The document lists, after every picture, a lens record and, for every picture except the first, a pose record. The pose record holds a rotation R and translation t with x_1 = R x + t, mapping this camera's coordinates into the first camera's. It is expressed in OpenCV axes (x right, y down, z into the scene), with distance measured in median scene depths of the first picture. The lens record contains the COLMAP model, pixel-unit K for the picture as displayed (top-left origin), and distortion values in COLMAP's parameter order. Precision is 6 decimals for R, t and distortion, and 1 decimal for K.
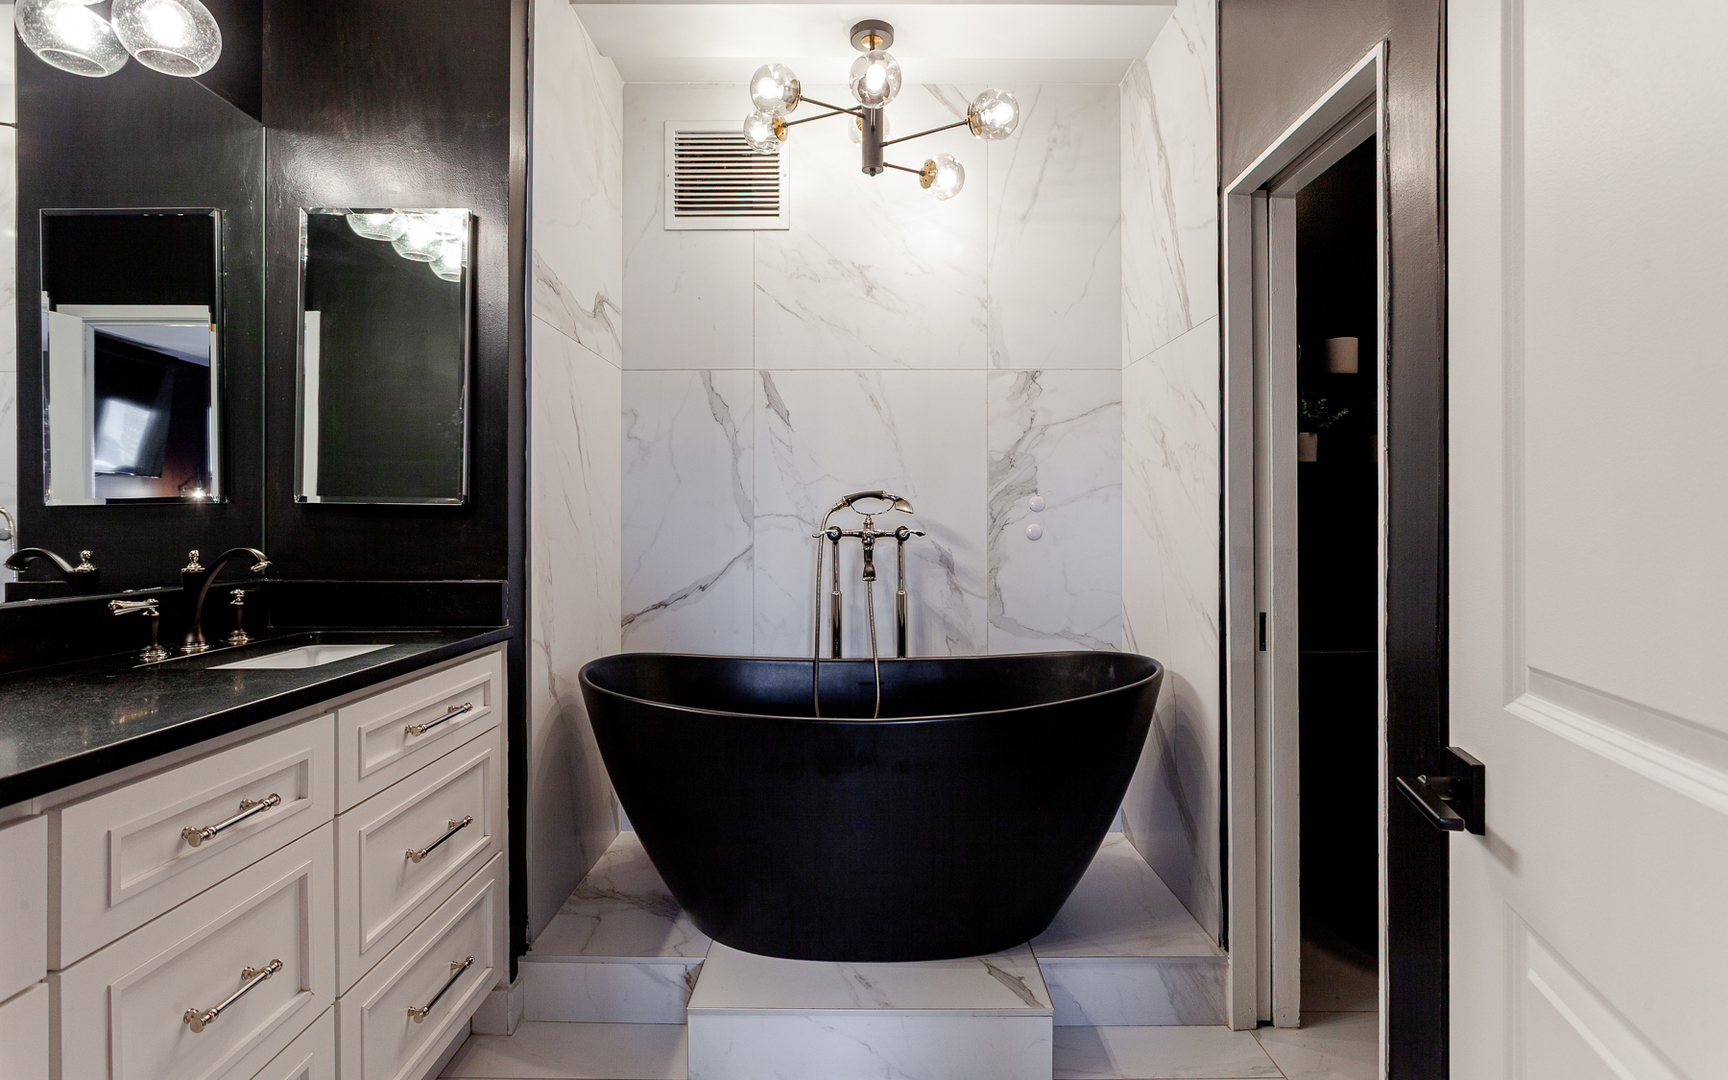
lens RADIAL K [[947.4, 0, 864.0], [0, 947.4, 540.0], [0, 0, 1]] dist [-0.019087, 0.018039]
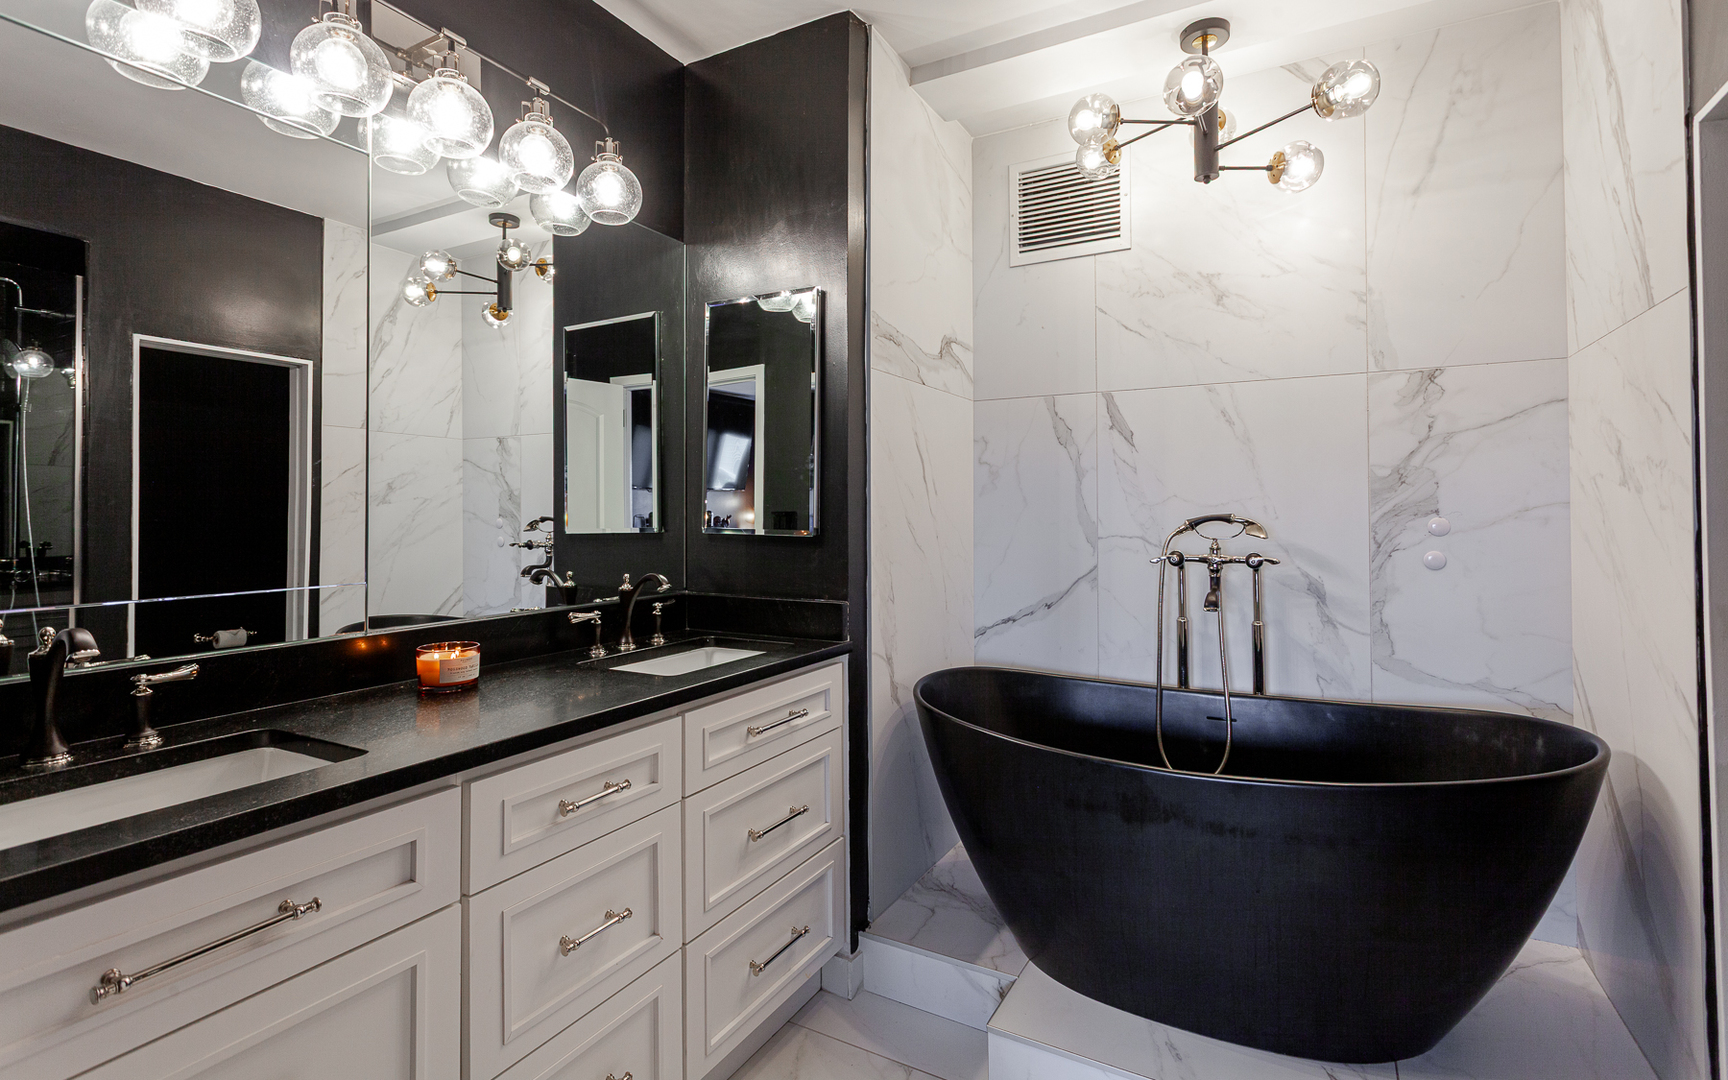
lens RADIAL K [[877.3, 0, 846.5], [0, 877.3, 497.2], [0, 0, 1]] dist [0.002121, 0.000793]
pose [[0.855459, -0.008160, -0.517806, 0.152851], [0.000429, 0.999887, -0.015049, -0.059142], [0.517870, 0.012651, 0.855366, 0.068479]]
